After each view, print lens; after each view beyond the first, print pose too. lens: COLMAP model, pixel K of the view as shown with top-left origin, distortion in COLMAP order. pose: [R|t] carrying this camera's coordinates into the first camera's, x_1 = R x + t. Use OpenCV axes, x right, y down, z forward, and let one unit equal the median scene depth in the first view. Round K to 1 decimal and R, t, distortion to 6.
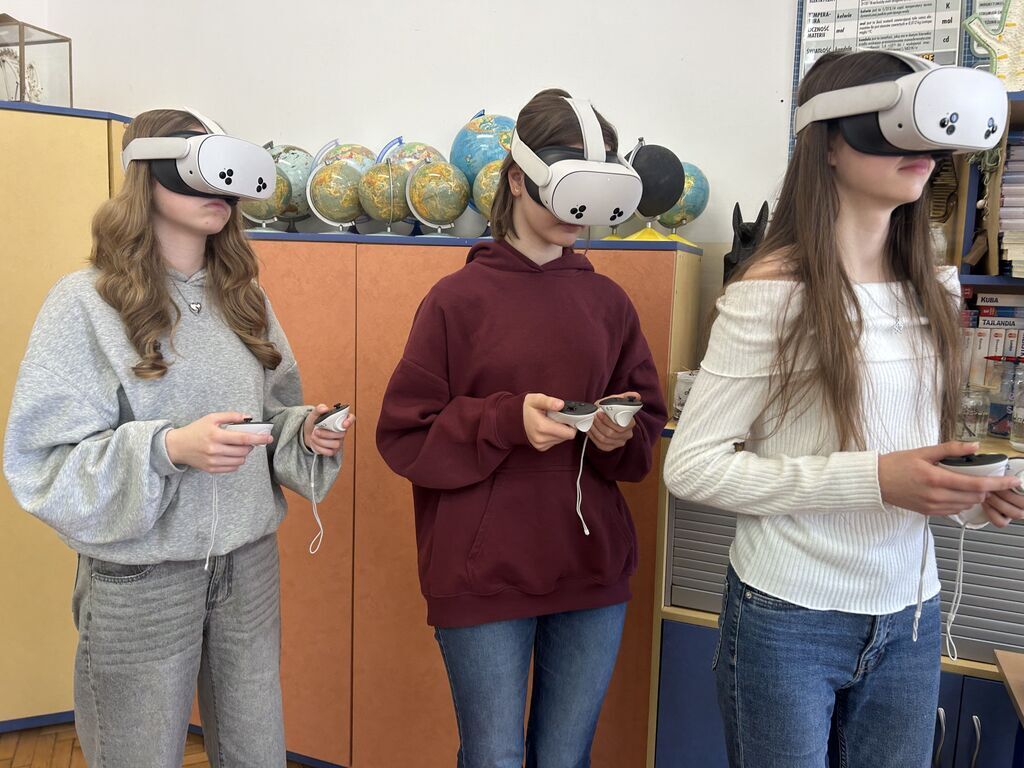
lens RADIAL K [[770.9, 0, 524.9], [0, 770.9, 373.3], [0, 0, 1]] dist [0.024006, -0.038350]
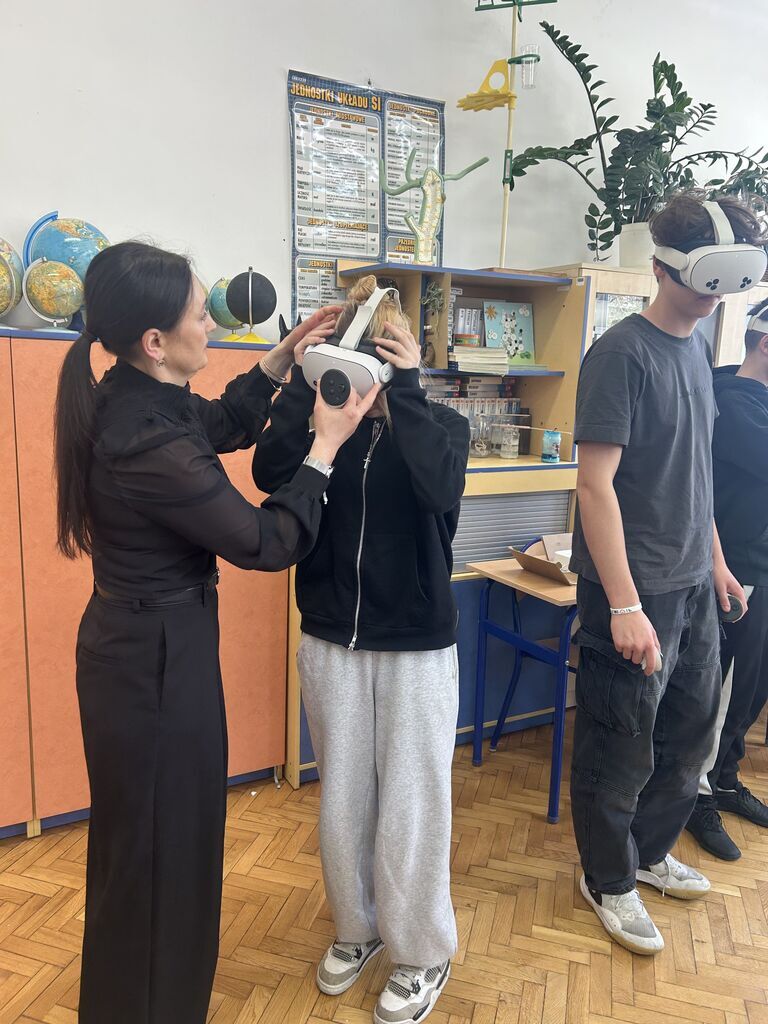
lens RADIAL K [[768.7, 0, 382.0], [0, 768.7, 523.2], [0, 0, 1]] dist [0.003999, -0.006362]
pose [[0.660387, -0.155563, 0.734635, -0.657267], [0.077782, 0.987215, 0.139128, -0.022180], [-0.746886, -0.034737, 0.664044, -0.087941]]
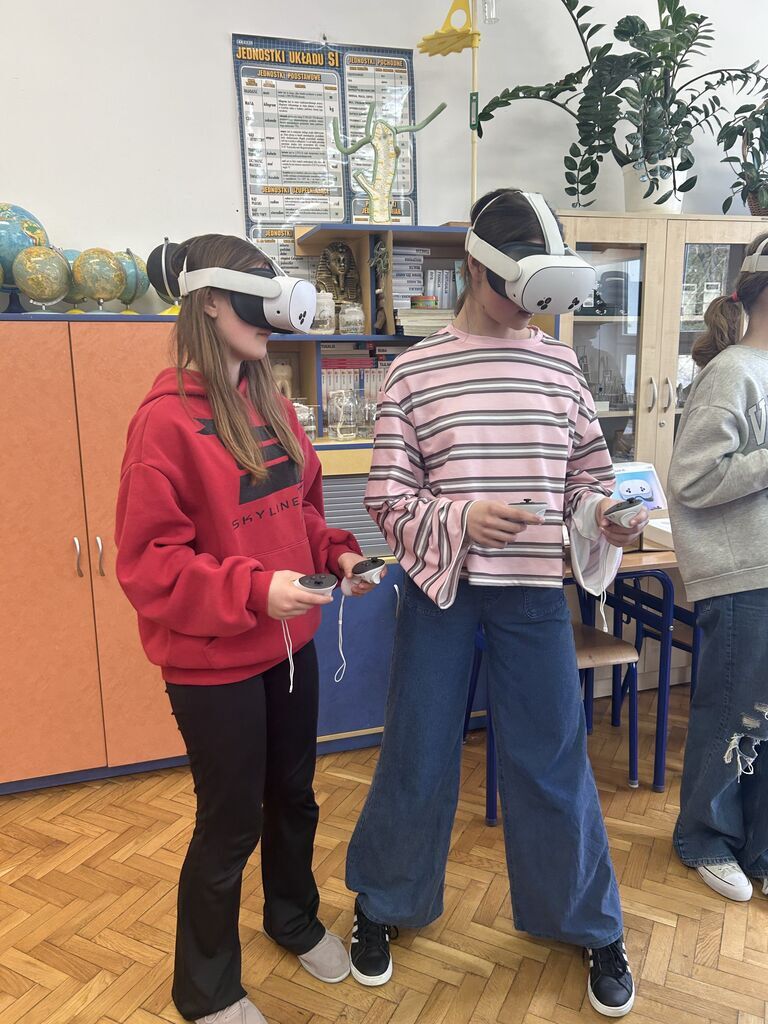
lens RADIAL K [[770.9, 0, 383.7], [0, 770.9, 516.8], [0, 0, 1]] dist [0.024006, -0.038350]
pose [[0.786375, -0.164932, 0.595326, -0.369439], [0.109640, 0.985663, 0.128247, 0.037333], [-0.607943, -0.035579, 0.793183, -0.271542]]
